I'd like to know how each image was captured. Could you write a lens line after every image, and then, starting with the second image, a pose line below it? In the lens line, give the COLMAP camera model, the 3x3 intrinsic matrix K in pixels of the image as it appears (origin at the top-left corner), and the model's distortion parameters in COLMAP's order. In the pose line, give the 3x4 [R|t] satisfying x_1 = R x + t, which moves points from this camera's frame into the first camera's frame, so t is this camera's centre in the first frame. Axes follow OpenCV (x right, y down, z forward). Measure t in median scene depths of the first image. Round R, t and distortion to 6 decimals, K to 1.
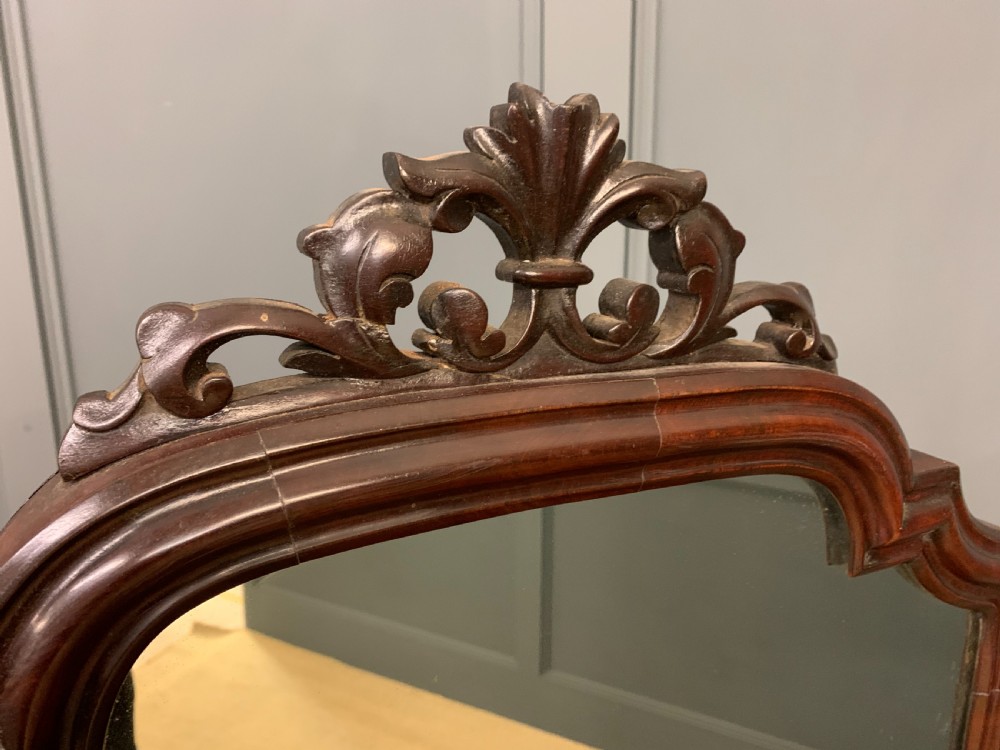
lens RADIAL K [[771.3, 0, 495.1], [0, 771.3, 371.7], [0, 0, 1]] dist [-0.004784, -0.005879]
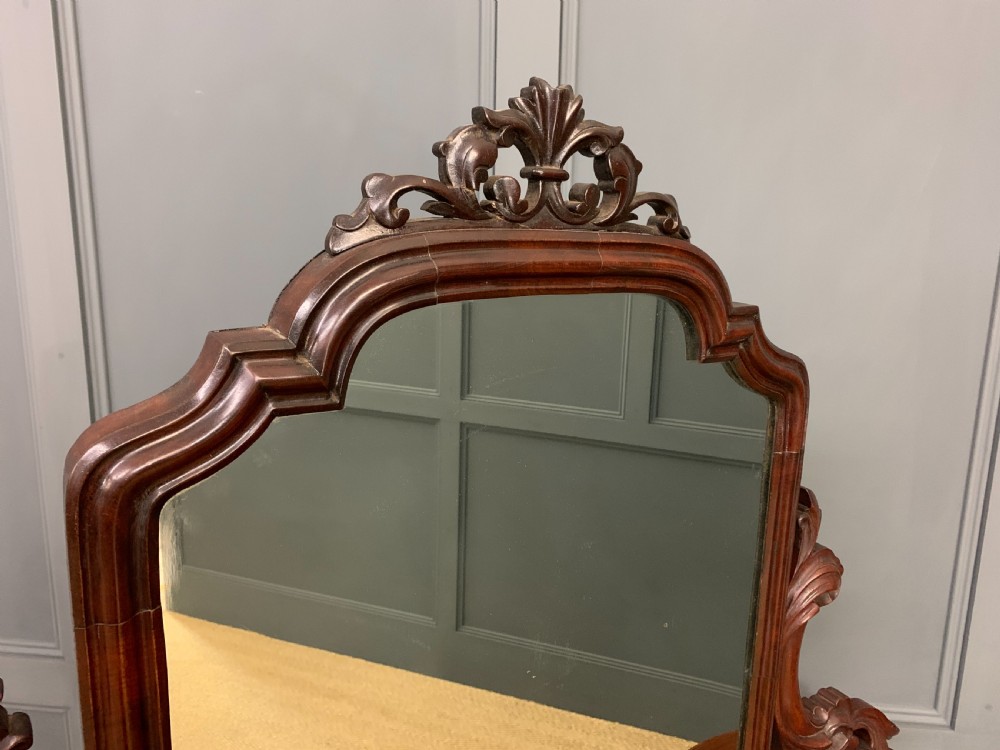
lens RADIAL K [[767.2, 0, 491.2], [0, 767.2, 372.3], [0, 0, 1]] dist [0.015378, -0.005136]
pose [[0.990743, -0.003985, 0.135696, -0.330190], [0.006946, 0.999748, -0.021349, 0.406347], [-0.135576, 0.022094, 0.990521, -0.888592]]
